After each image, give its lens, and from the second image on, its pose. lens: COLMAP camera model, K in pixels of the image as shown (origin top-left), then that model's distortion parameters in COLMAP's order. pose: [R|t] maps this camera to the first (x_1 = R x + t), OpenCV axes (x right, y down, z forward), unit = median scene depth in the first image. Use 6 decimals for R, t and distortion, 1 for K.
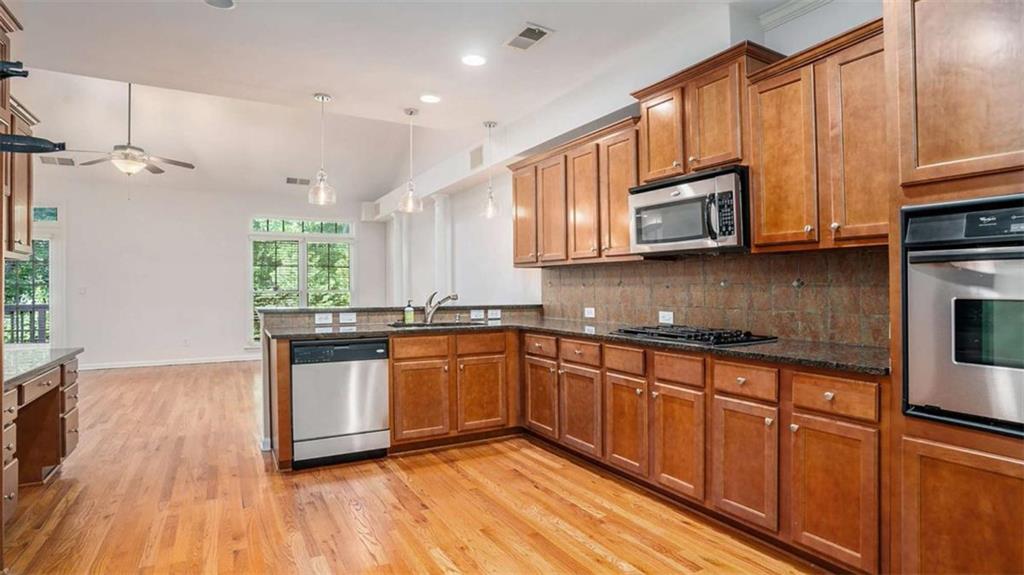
lens RADIAL K [[507.2, 0, 512.0], [0, 507.2, 287.5], [0, 0, 1]] dist [-0.000691, -0.000082]
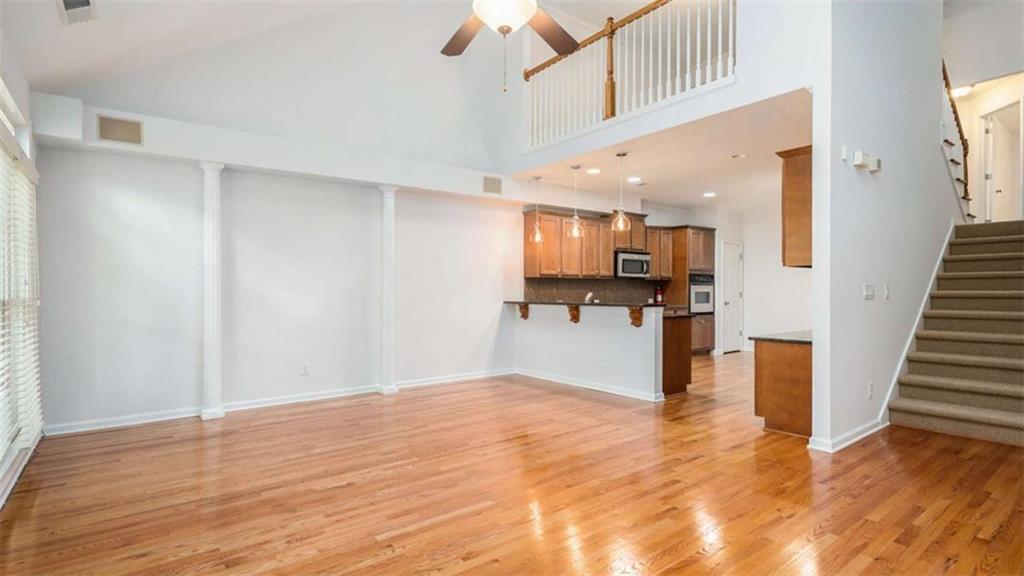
lens RADIAL K [[507.2, 0, 512.0], [0, 507.2, 288.0], [0, 0, 1]] dist [-0.000691, -0.000082]
pose [[-0.146333, 0.012859, 0.989152, -2.542123], [0.000291, 0.999916, -0.012956, 0.029540], [-0.989235, -0.001608, -0.146325, 2.235802]]
